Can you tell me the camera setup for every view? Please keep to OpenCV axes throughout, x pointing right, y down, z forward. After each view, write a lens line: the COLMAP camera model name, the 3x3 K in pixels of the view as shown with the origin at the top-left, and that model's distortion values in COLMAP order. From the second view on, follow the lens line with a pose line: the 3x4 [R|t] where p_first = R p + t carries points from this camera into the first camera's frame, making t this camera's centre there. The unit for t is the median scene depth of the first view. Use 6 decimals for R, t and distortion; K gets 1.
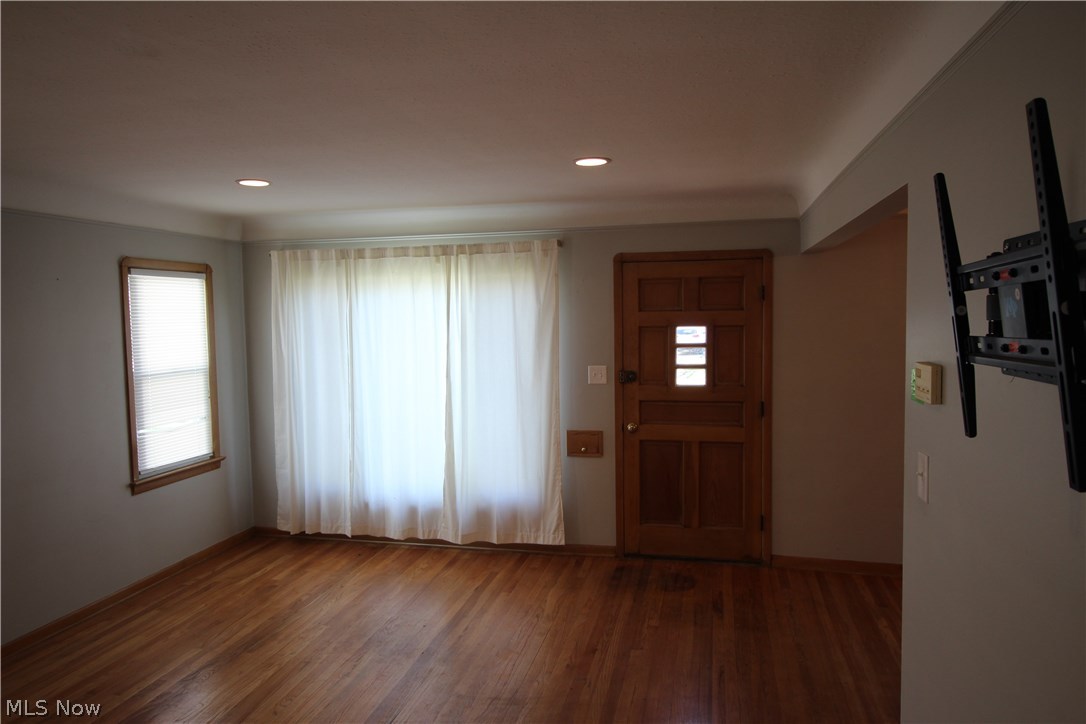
lens RADIAL K [[728.8, 0, 544.5], [0, 728.8, 358.1], [0, 0, 1]] dist [0.005109, 0.000633]
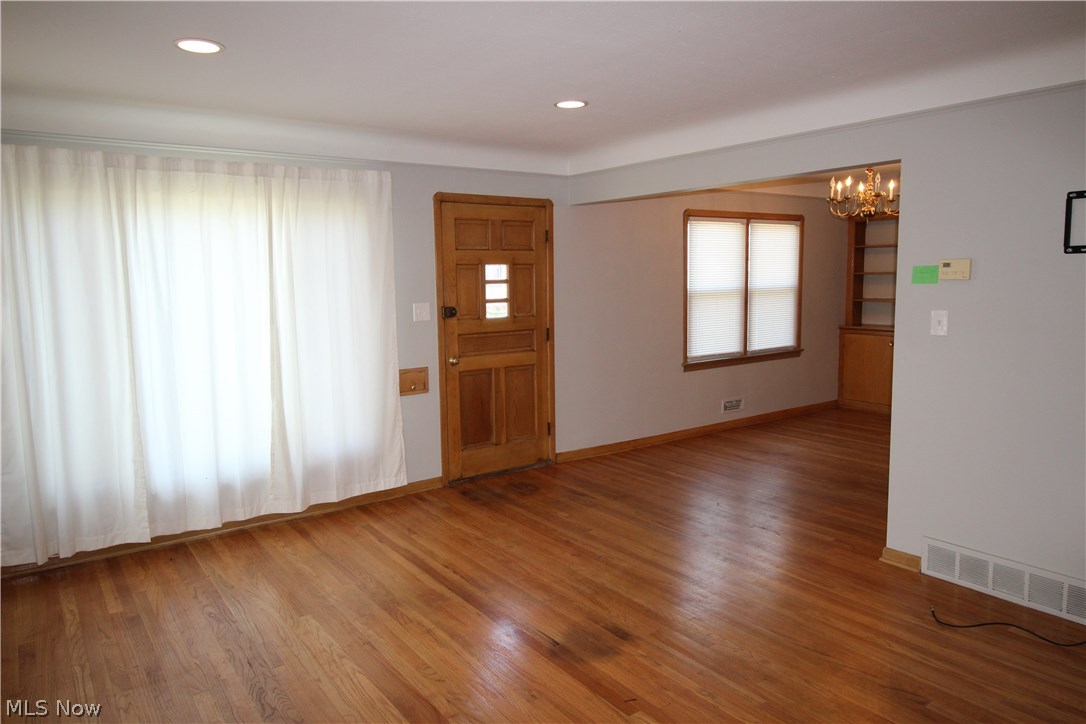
lens RADIAL K [[728.8, 0, 544.5], [0, 728.8, 358.1], [0, 0, 1]] dist [0.005109, 0.000633]
pose [[0.657111, -0.081604, 0.749364, -0.584522], [0.052994, 0.996664, 0.062065, 0.033333], [-0.751929, -0.001071, 0.659243, 0.208315]]
